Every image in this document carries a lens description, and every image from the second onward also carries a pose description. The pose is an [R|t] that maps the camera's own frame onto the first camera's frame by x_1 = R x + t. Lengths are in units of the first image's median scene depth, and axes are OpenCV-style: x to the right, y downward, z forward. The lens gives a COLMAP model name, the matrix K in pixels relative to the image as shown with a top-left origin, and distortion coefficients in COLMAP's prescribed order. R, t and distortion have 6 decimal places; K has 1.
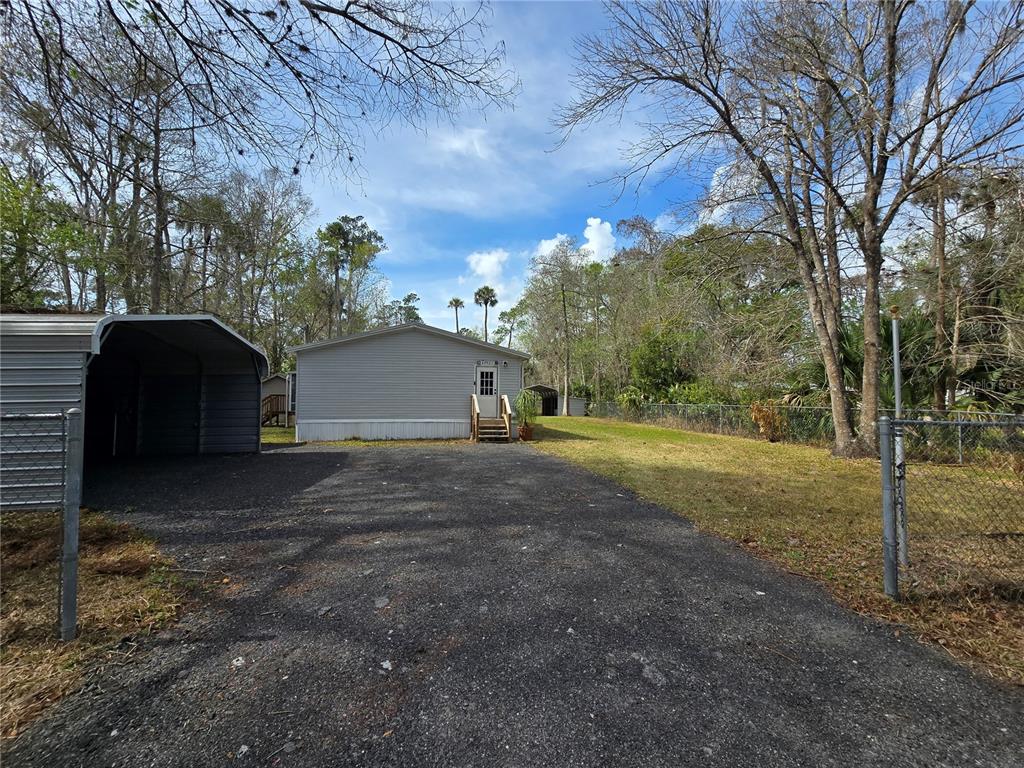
lens RADIAL K [[419.0, 0, 495.4], [0, 419.0, 386.5], [0, 0, 1]] dist [-0.003073, -0.000010]
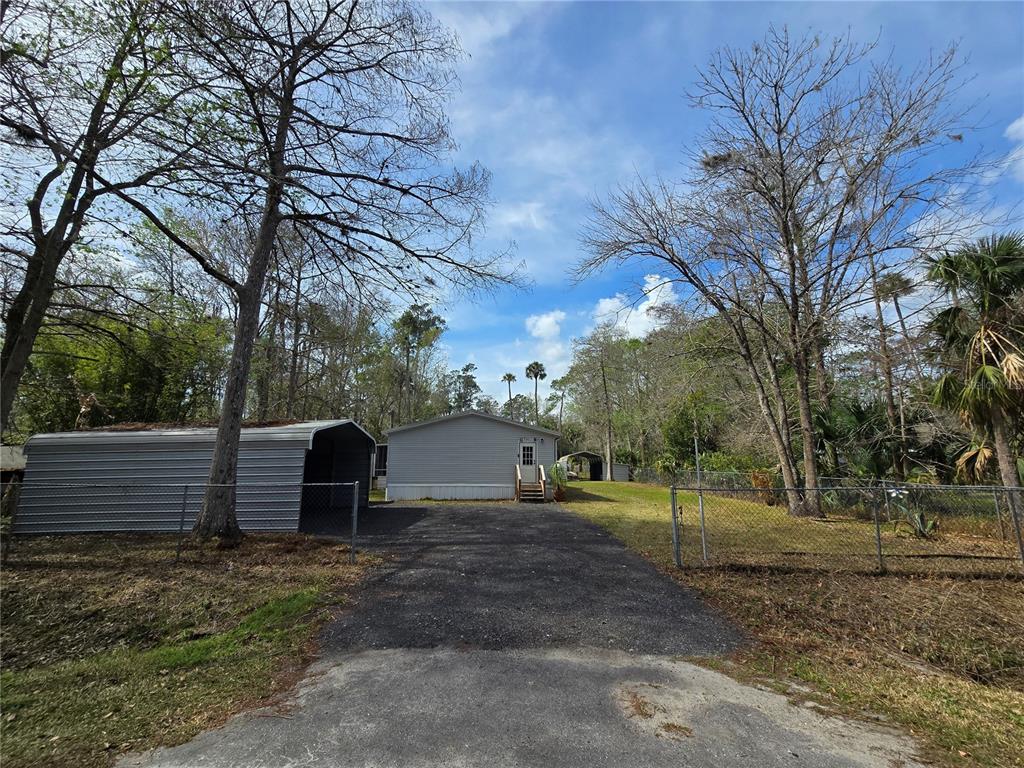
lens RADIAL K [[419.0, 0, 495.4], [0, 419.0, 386.5], [0, 0, 1]] dist [-0.003073, -0.000010]
pose [[0.990739, -0.025276, -0.133410, 0.035374], [0.005283, 0.988954, -0.148131, -0.016901], [0.135681, 0.146054, 0.979928, -0.185943]]
